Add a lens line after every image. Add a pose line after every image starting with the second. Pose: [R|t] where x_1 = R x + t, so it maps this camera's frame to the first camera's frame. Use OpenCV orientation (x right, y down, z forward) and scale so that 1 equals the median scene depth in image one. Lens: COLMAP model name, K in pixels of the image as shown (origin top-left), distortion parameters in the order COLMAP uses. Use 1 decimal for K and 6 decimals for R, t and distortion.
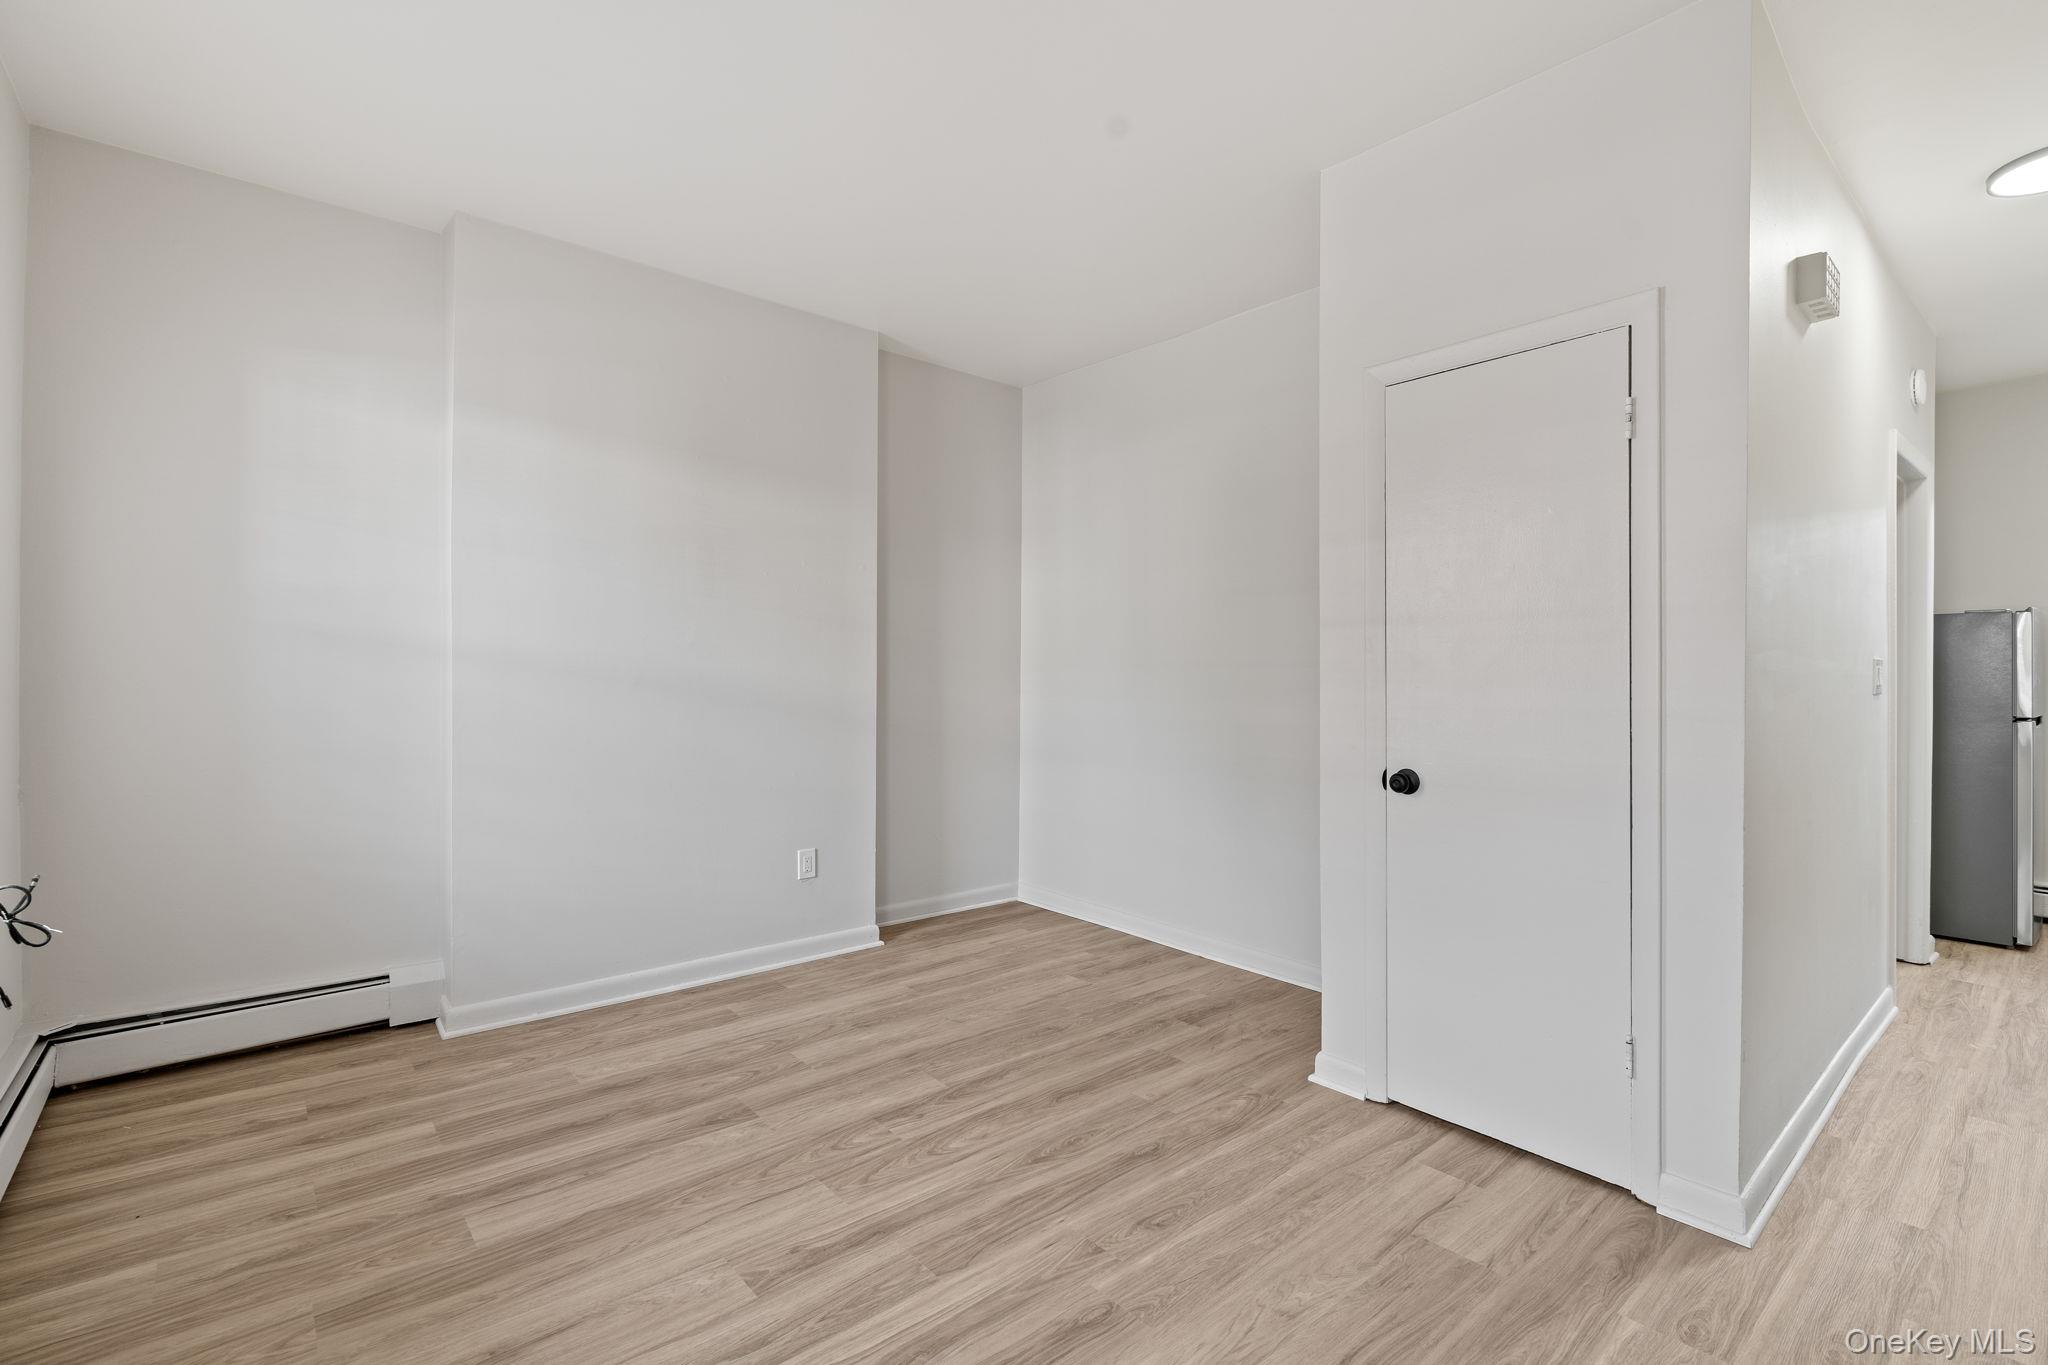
lens RADIAL K [[927.1, 0, 1029.4], [0, 927.1, 683.9], [0, 0, 1]] dist [-0.000250, 0.000189]
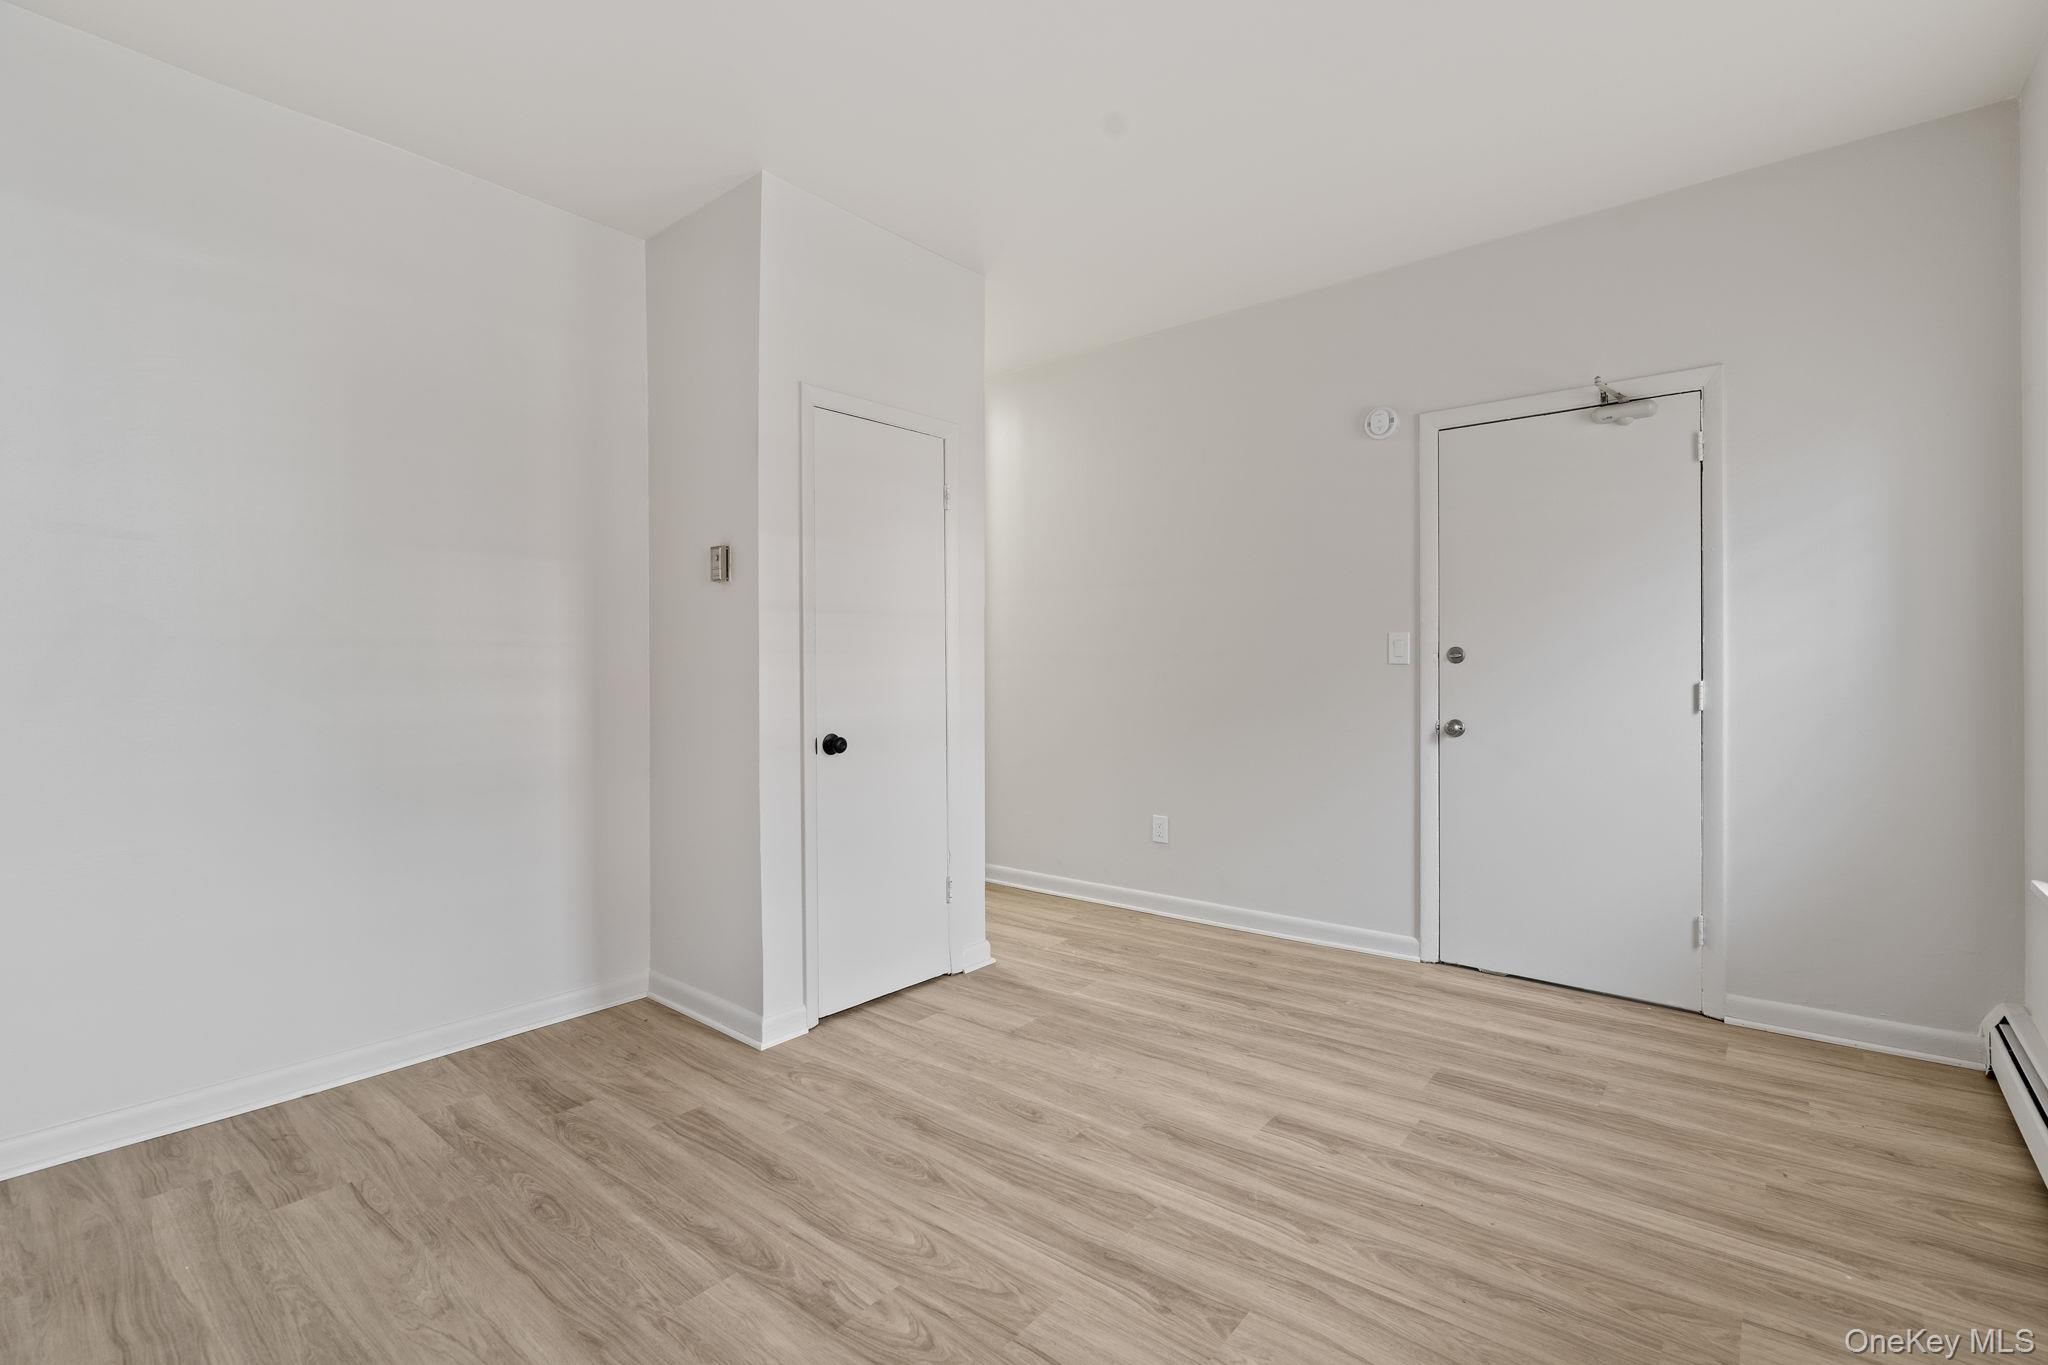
lens RADIAL K [[927.1, 0, 1026.4], [0, 927.1, 680.4], [0, 0, 1]] dist [-0.000250, 0.000189]
pose [[-0.171054, -0.023504, 0.984981, -0.904925], [0.011270, 0.999603, 0.025810, -0.004910], [-0.985197, 0.015516, -0.170722, 1.065547]]
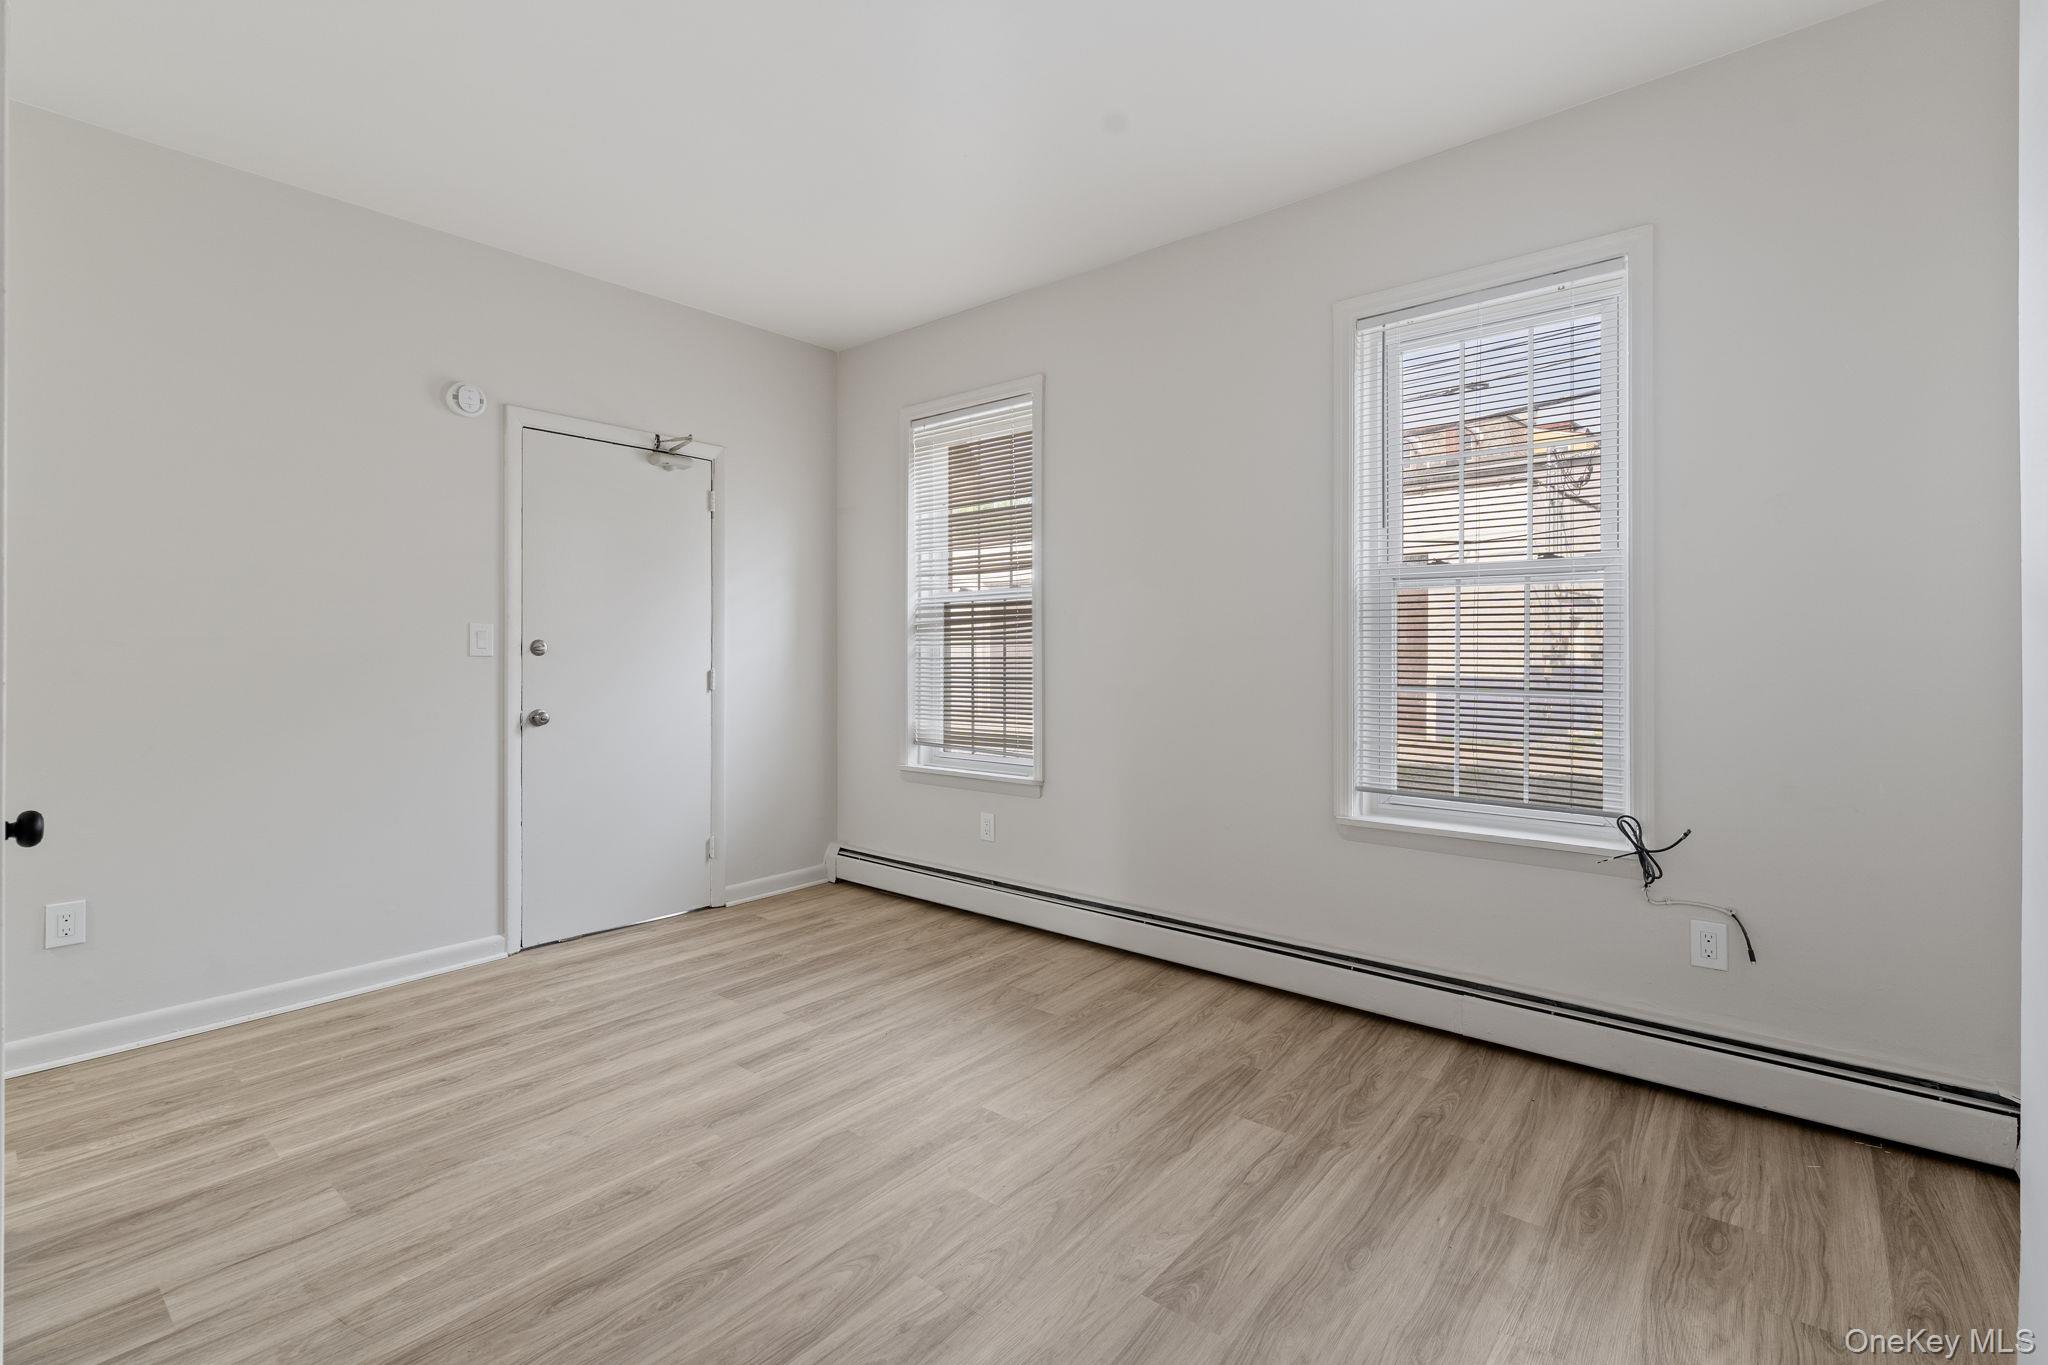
lens RADIAL K [[927.1, 0, 1027.6], [0, 927.1, 679.2], [0, 0, 1]] dist [-0.000250, 0.000189]
pose [[-0.986520, -0.001182, -0.163637, -0.106726], [-0.006733, 0.999420, 0.033371, -0.003857], [0.163502, 0.034023, -0.985956, 1.798015]]
